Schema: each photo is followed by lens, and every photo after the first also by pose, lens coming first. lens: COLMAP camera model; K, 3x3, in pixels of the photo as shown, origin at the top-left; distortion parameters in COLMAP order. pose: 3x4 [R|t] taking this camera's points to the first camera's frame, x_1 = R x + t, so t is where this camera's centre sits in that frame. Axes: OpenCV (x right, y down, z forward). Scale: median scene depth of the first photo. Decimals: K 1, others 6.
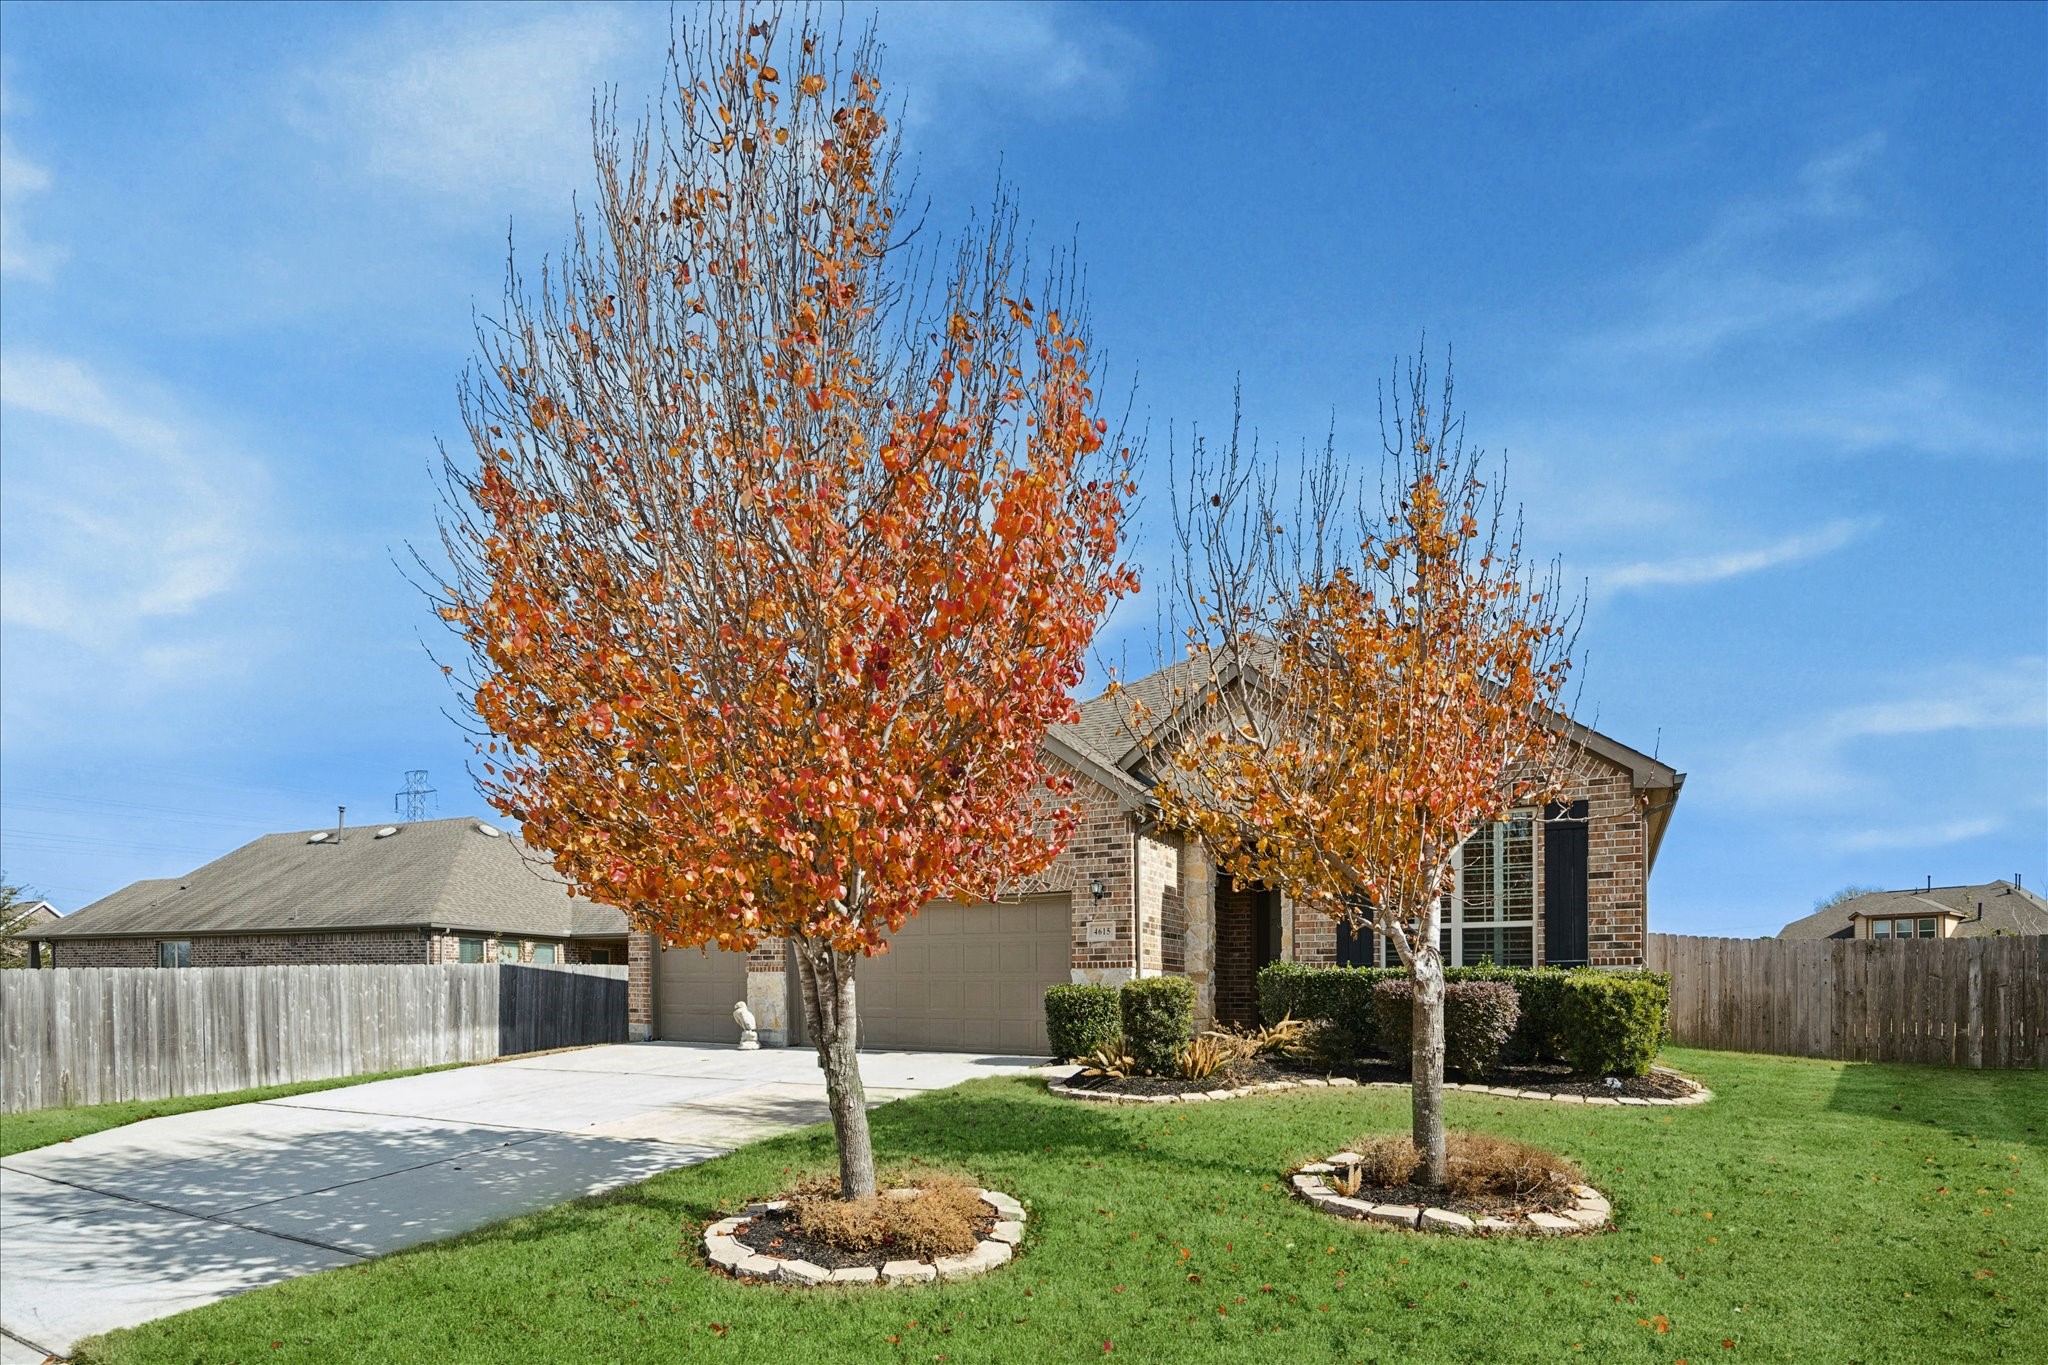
lens RADIAL K [[806.9, 0, 1006.0], [0, 806.9, 687.5], [0, 0, 1]] dist [0.002688, -0.000214]
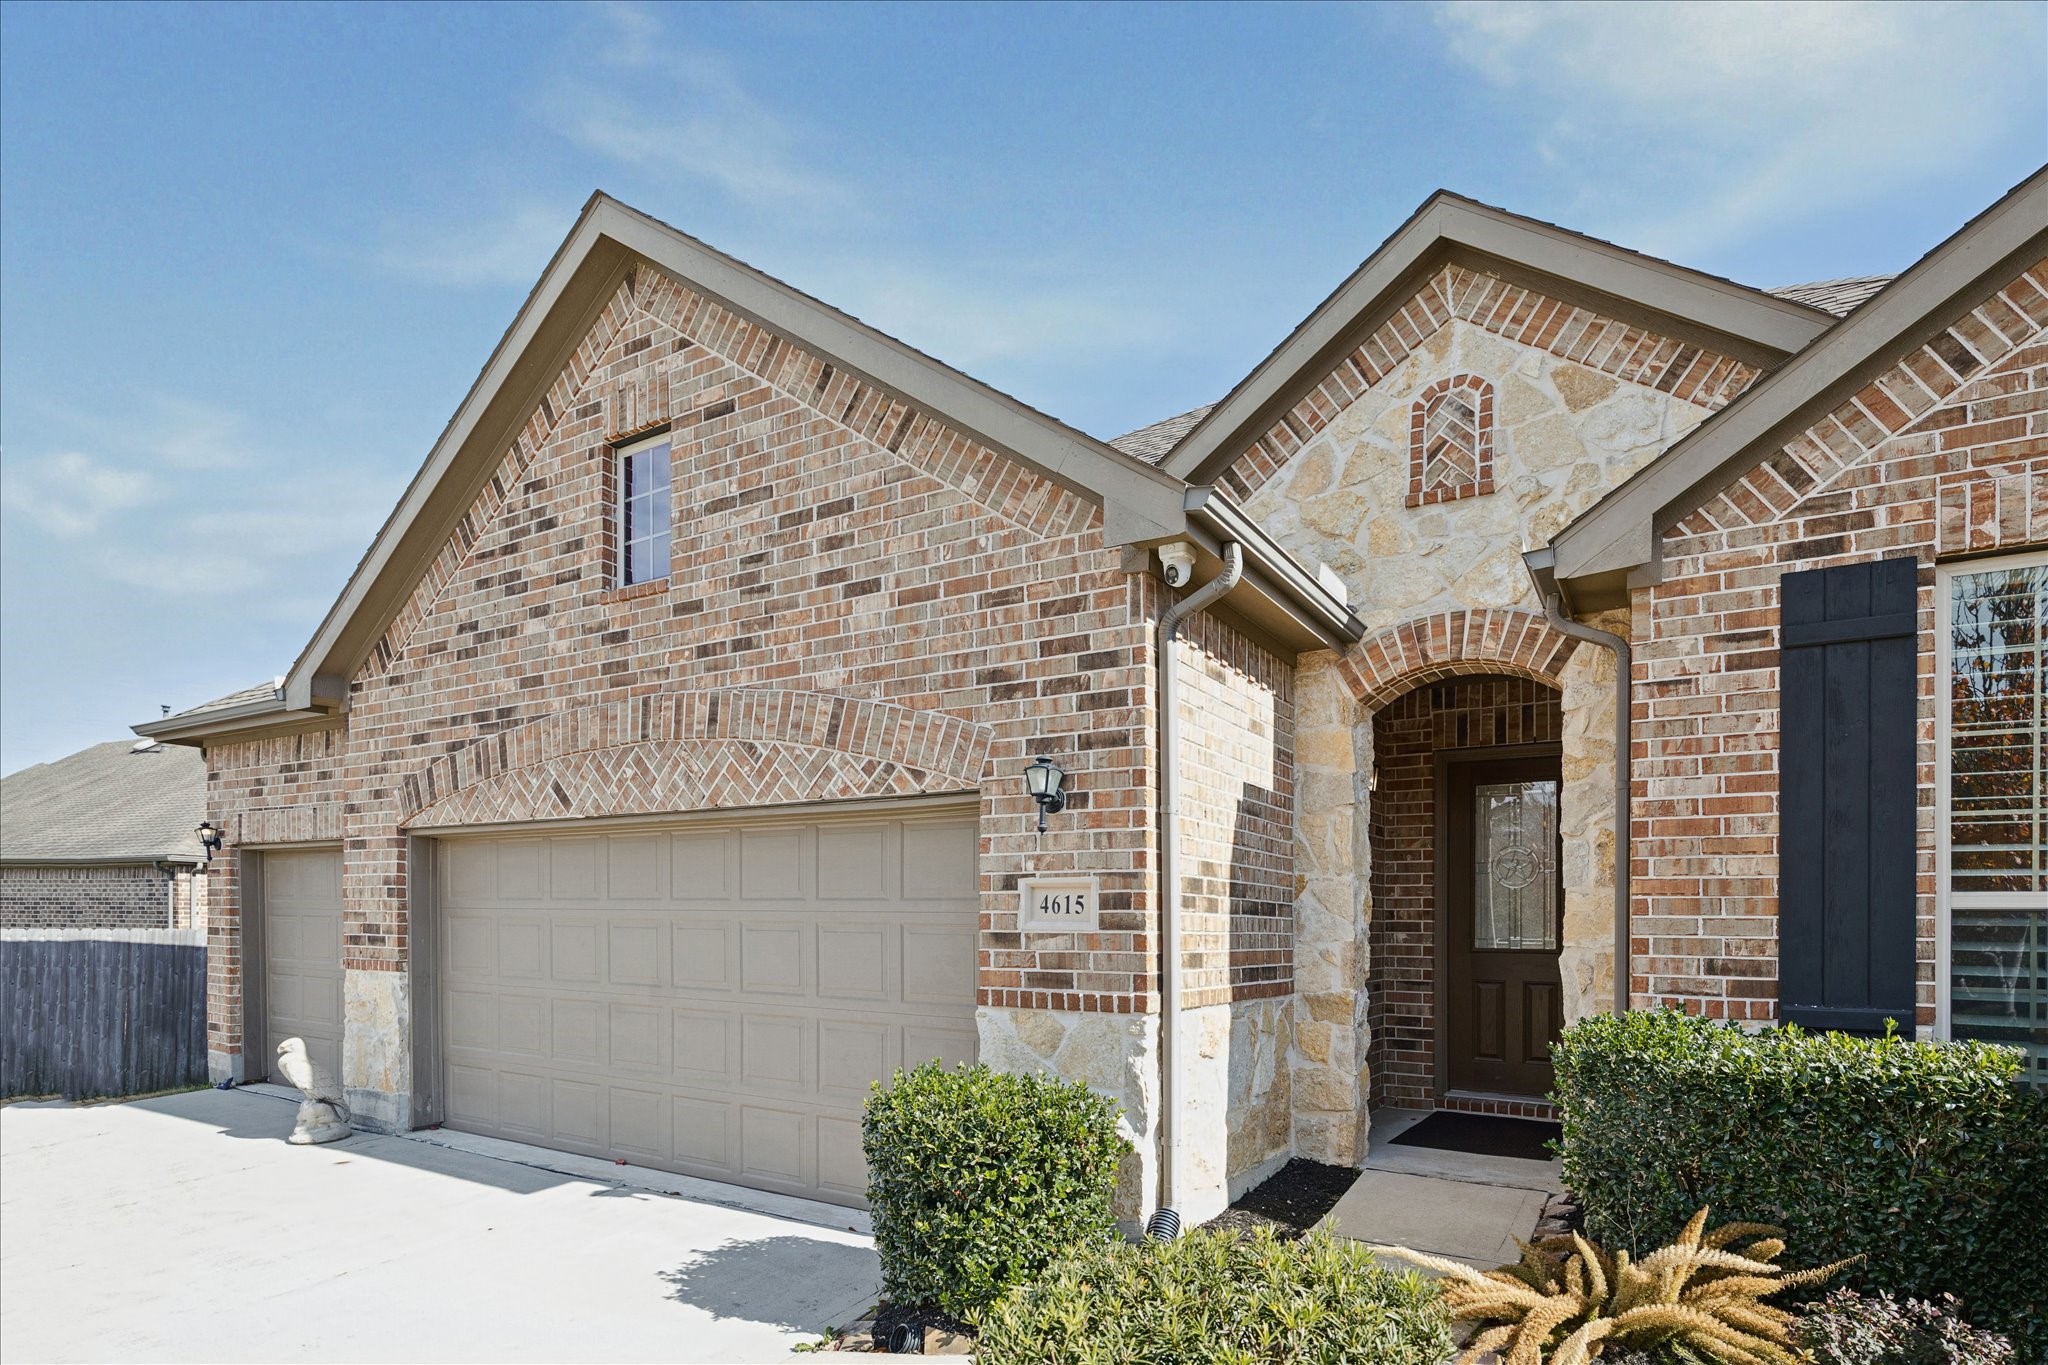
lens RADIAL K [[794.2, 0, 1025.7], [0, 794.2, 677.9], [0, 0, 1]] dist [-0.000869, -0.000099]
pose [[0.997886, -0.010672, -0.064108, 0.125086], [0.015137, 0.997461, 0.069585, 0.179381], [0.063203, -0.070409, 0.995514, 0.659659]]
